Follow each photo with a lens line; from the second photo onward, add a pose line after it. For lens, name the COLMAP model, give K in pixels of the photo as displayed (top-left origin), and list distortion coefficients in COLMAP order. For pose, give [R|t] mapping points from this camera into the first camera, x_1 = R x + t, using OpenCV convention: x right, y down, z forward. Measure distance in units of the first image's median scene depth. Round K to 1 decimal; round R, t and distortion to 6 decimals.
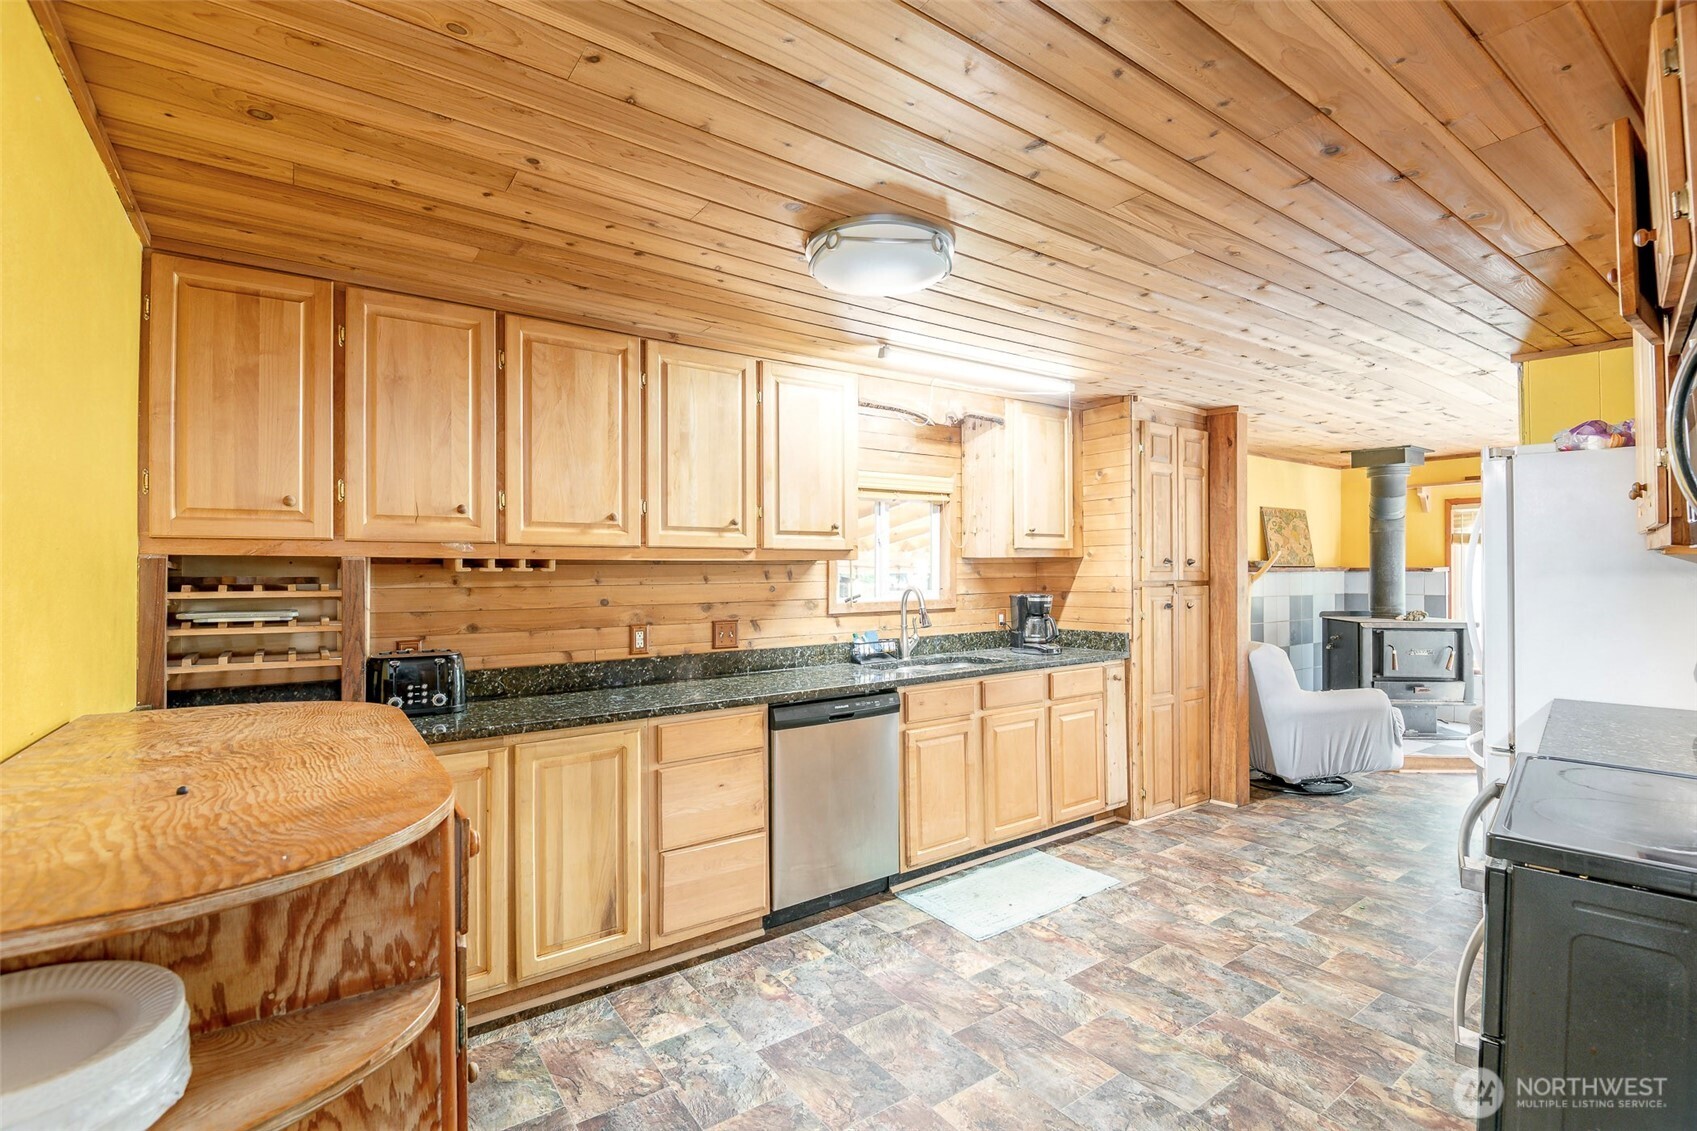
lens RADIAL K [[774.6, 0, 852.0], [0, 774.6, 559.4], [0, 0, 1]] dist [0.029048, -0.034093]
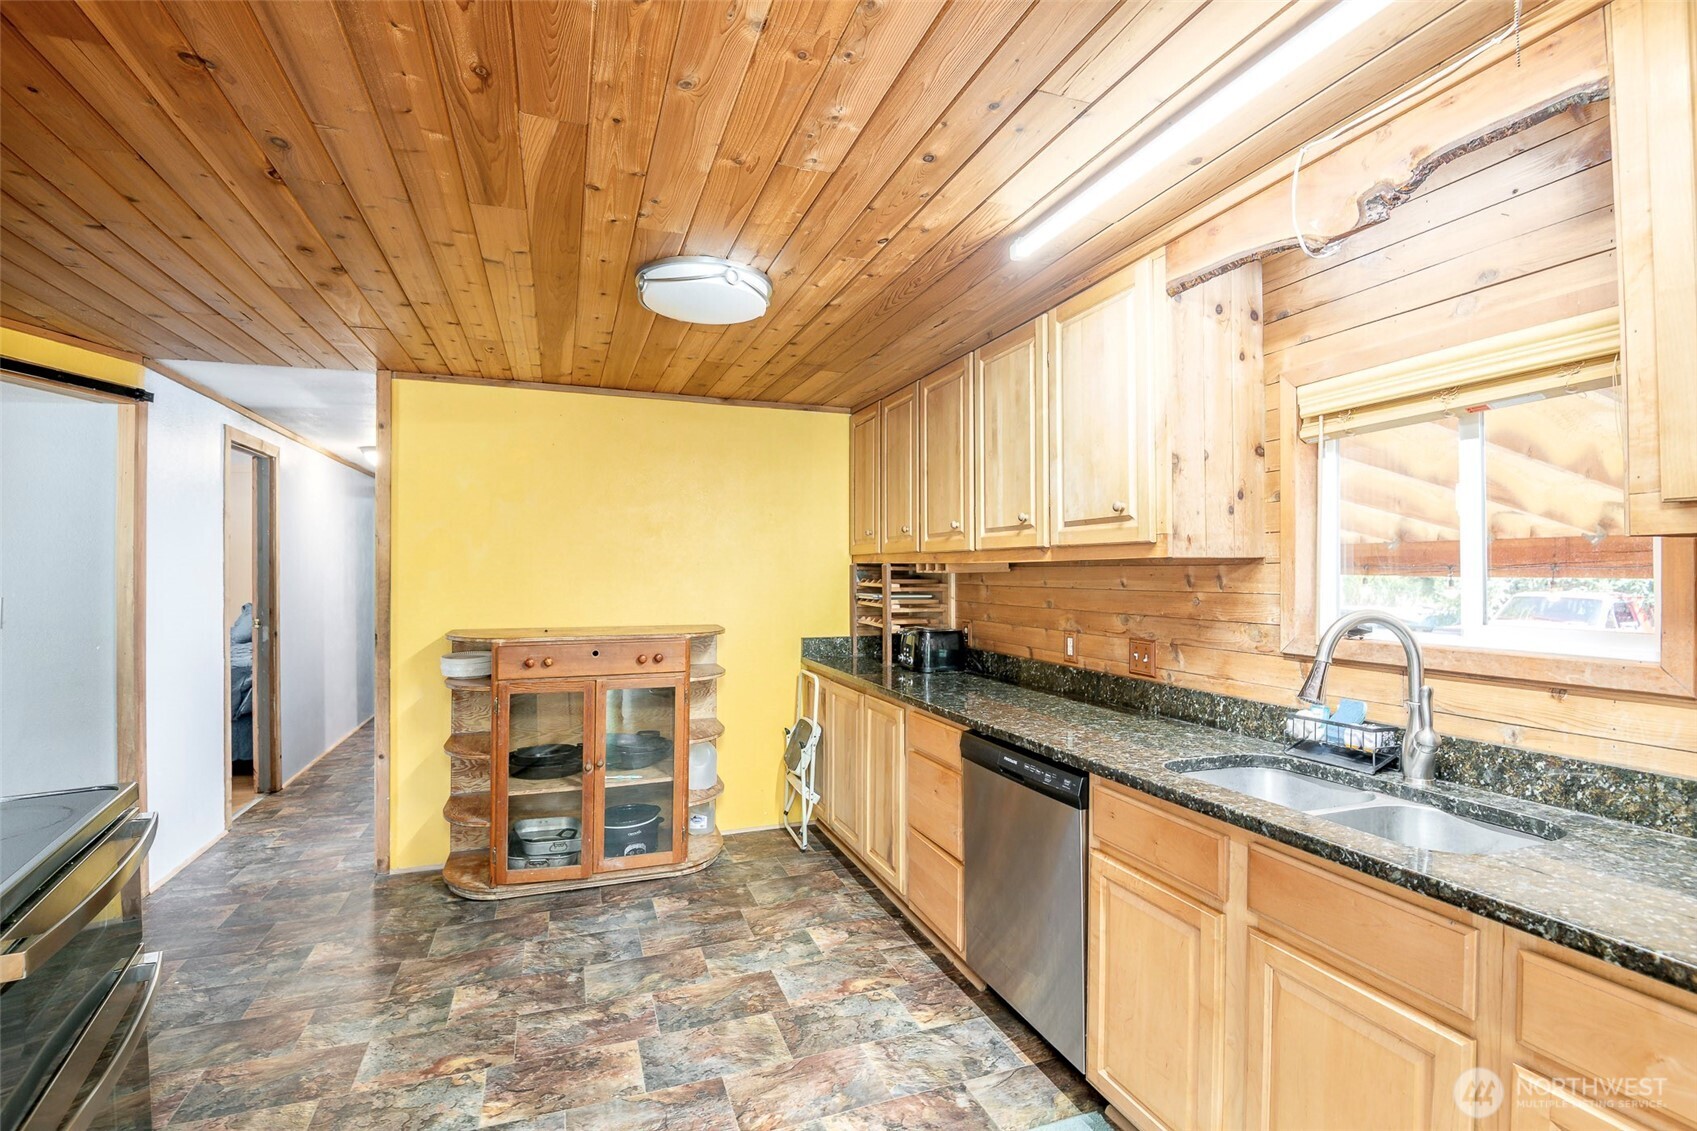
lens RADIAL K [[774.6, 0, 852.0], [0, 774.6, 559.4], [0, 0, 1]] dist [0.029048, -0.034093]
pose [[-0.266195, -0.009919, -0.963868, 0.863799], [0.016216, 0.999759, -0.014767, 0.009431], [0.963783, -0.019560, -0.265970, 1.233372]]
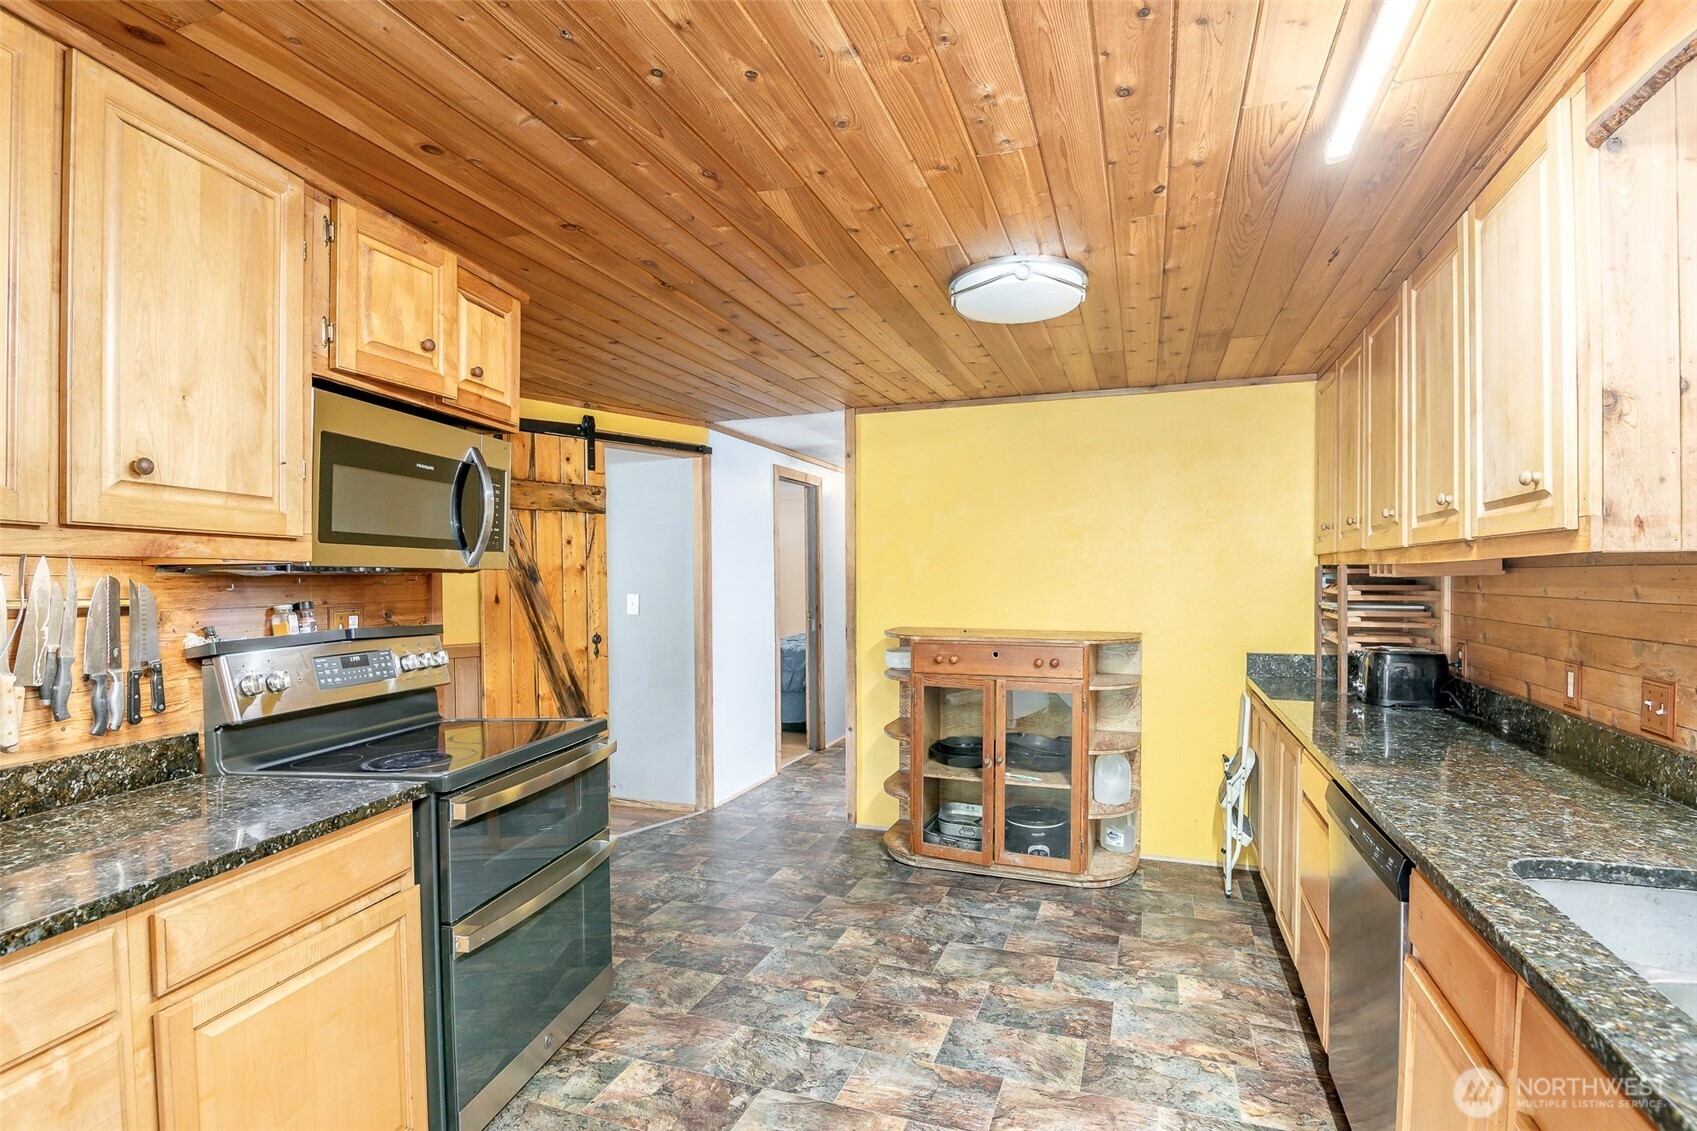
lens RADIAL K [[805.2, 0, 880.1], [0, 805.2, 583.2], [0, 0, 1]] dist [0.029879, -0.040154]
pose [[-0.814243, 0.012208, -0.580396, 0.703567], [0.016060, 0.999870, -0.001500, 0.014727], [0.580303, -0.010543, -0.814333, 1.498145]]
